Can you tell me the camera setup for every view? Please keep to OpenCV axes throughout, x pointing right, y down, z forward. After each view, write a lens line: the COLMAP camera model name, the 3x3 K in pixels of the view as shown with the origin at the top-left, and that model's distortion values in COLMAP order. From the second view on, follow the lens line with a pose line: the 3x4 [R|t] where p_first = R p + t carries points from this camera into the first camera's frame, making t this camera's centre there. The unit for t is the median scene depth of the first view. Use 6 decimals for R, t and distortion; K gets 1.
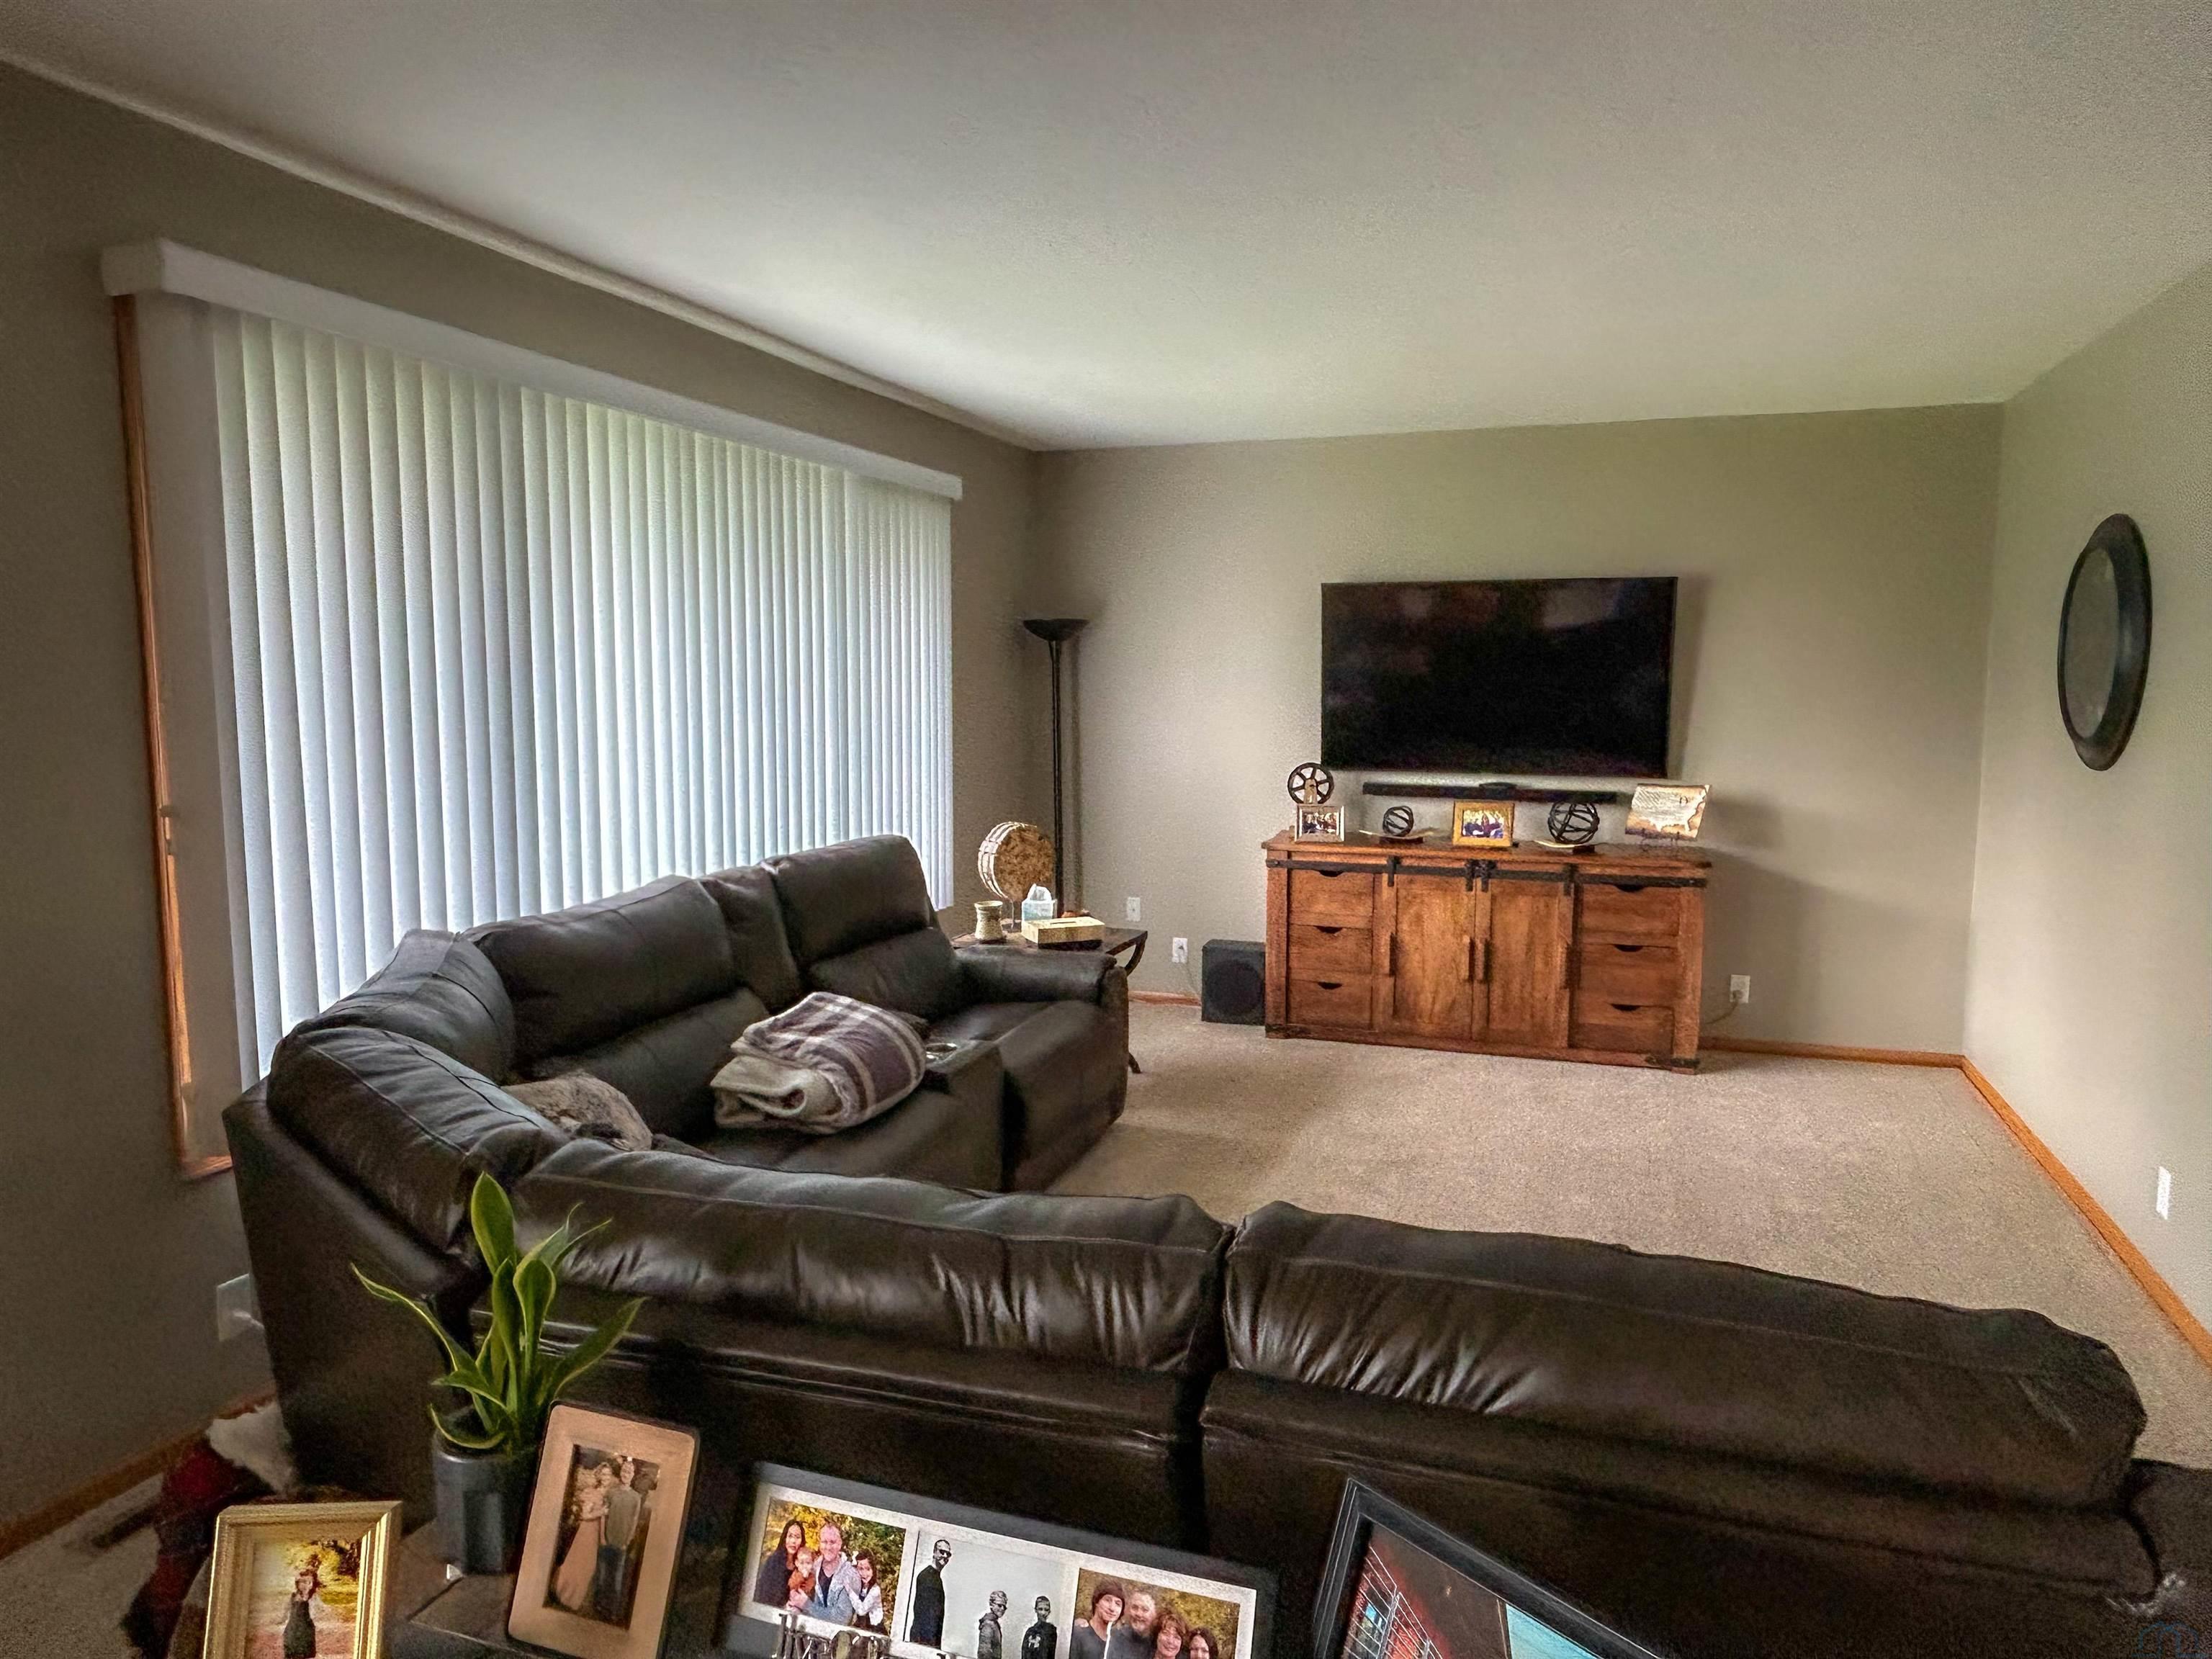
lens RADIAL K [[1463.1, 0, 1101.3], [0, 1463.1, 831.4], [0, 0, 1]] dist [-0.008560, -0.001556]
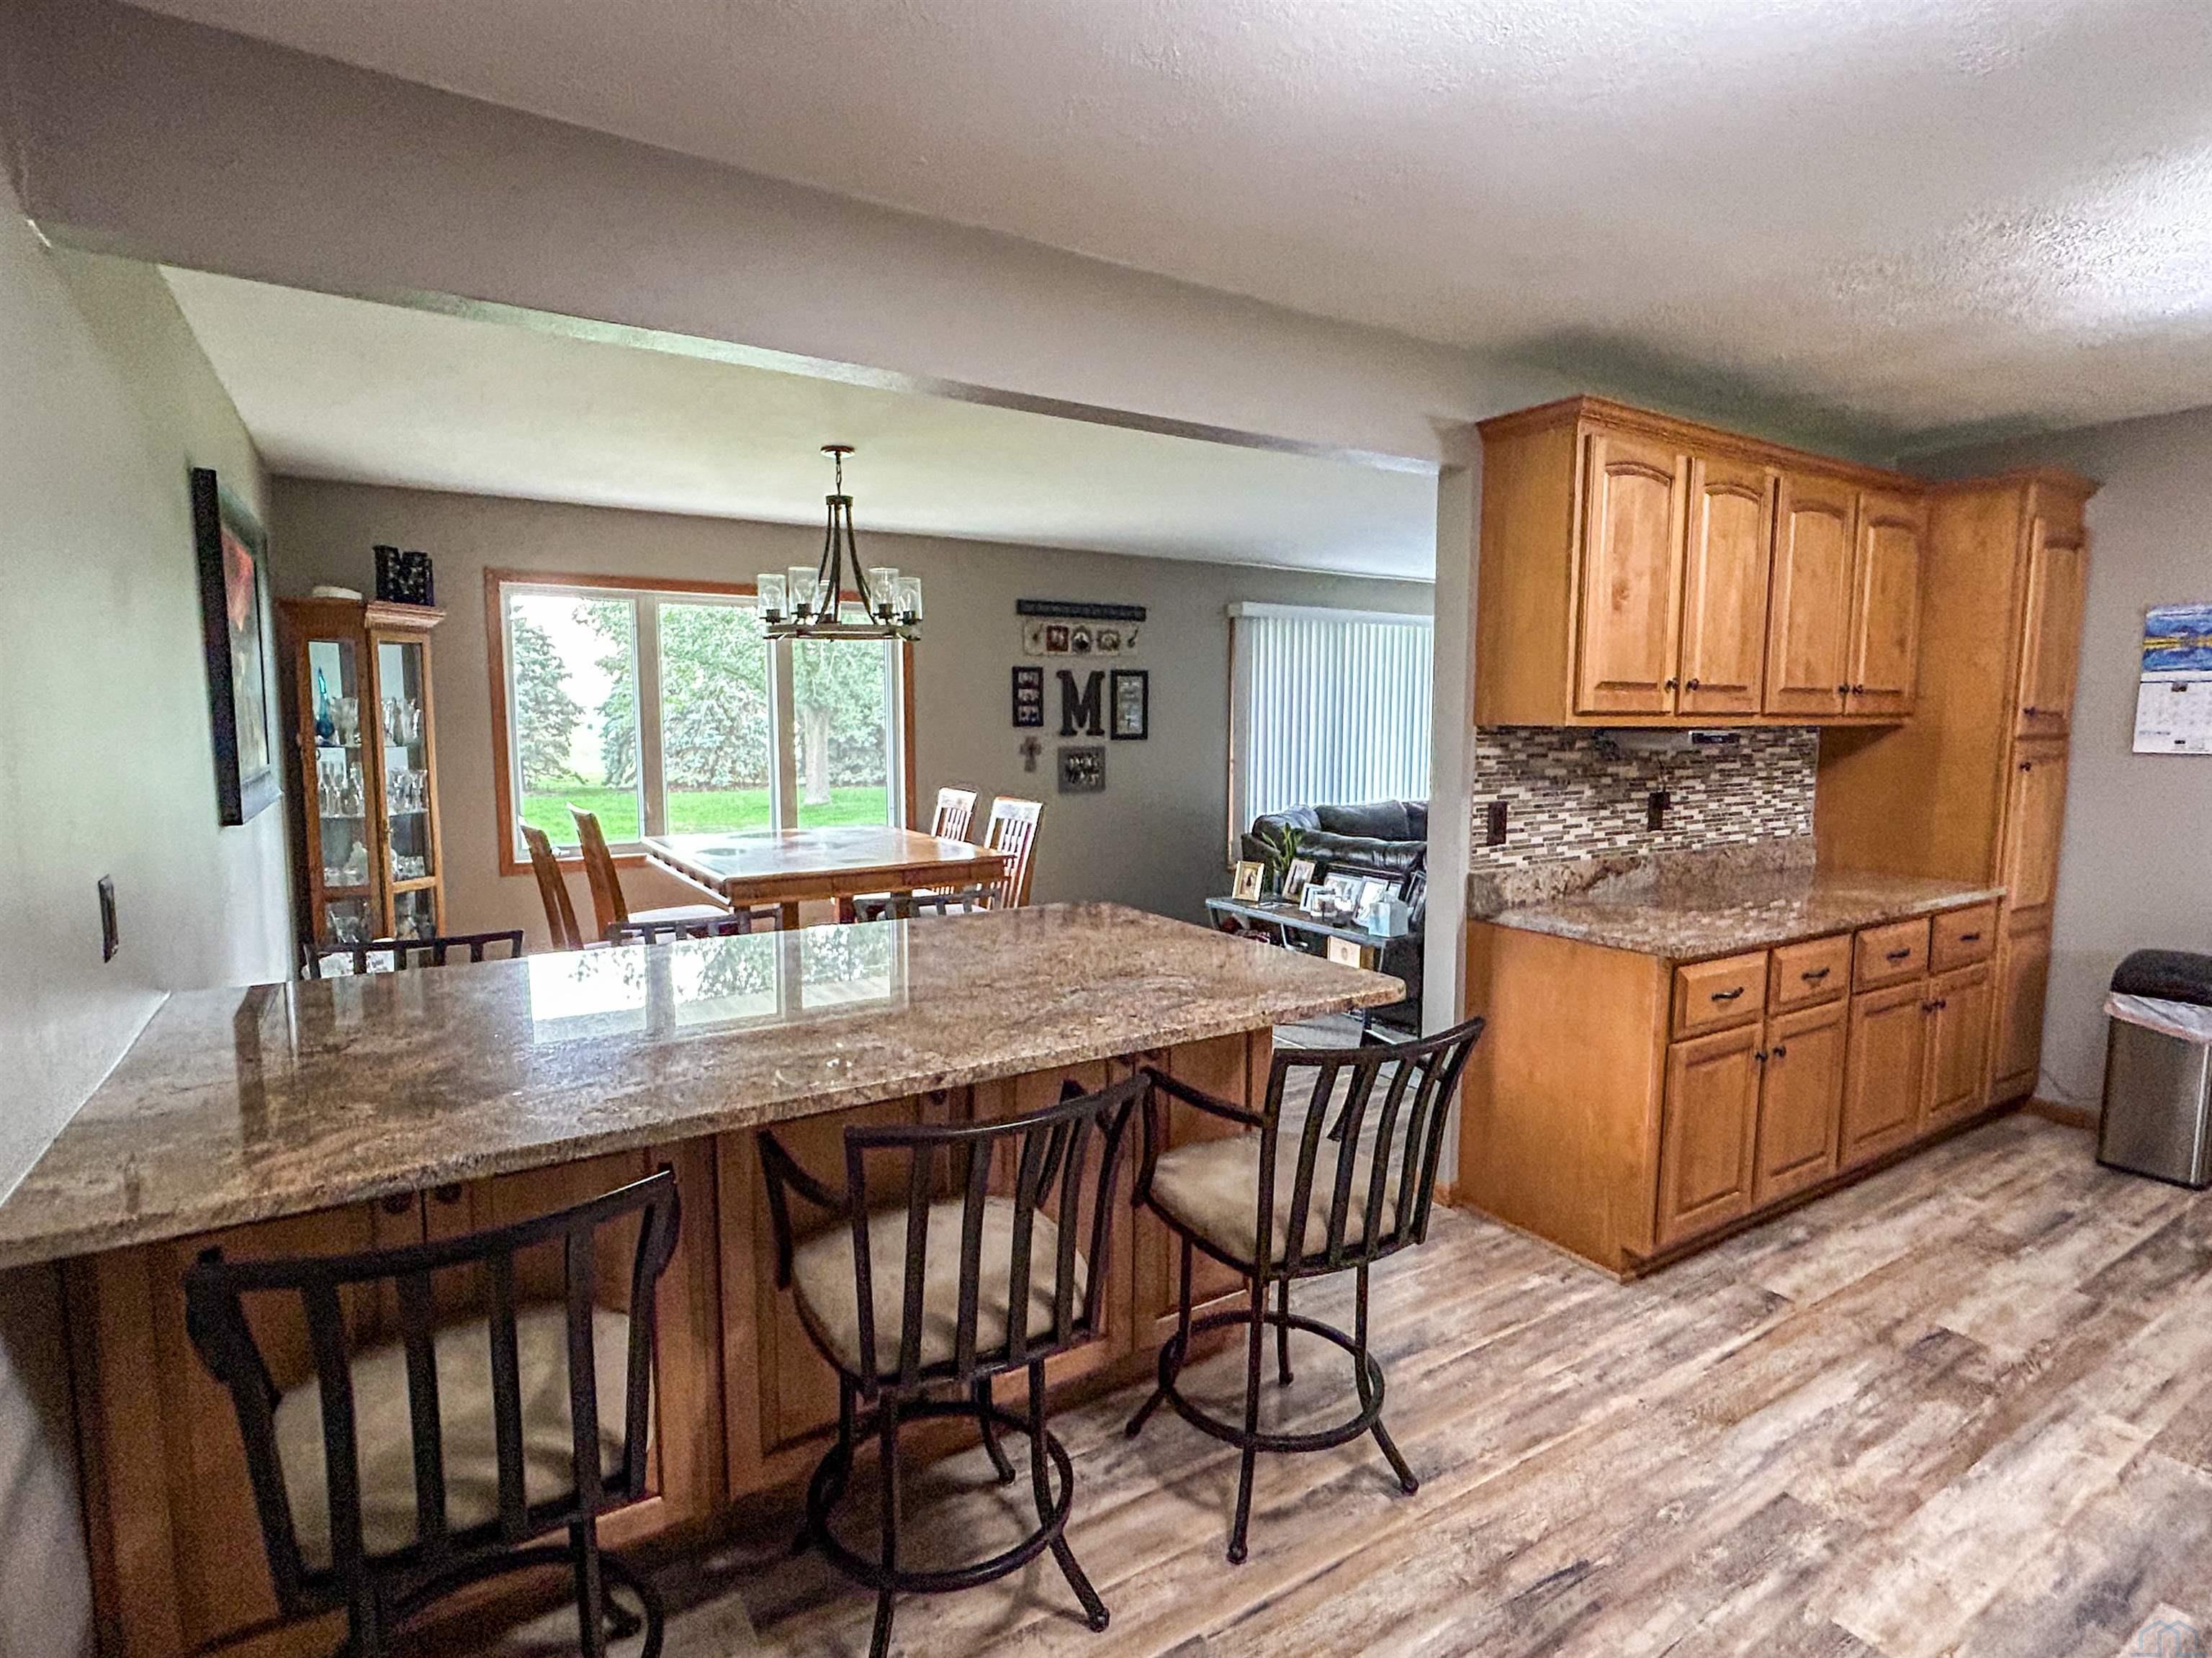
lens RADIAL K [[1114.3, 0, 1102.7], [0, 1114.3, 828.0], [0, 0, 1]] dist [-0.000652, -0.000029]
pose [[0.783386, 0.065978, -0.618023, 0.784116], [-0.069759, 0.997400, 0.018054, 0.123232], [0.617608, 0.028969, 0.785953, -1.298017]]
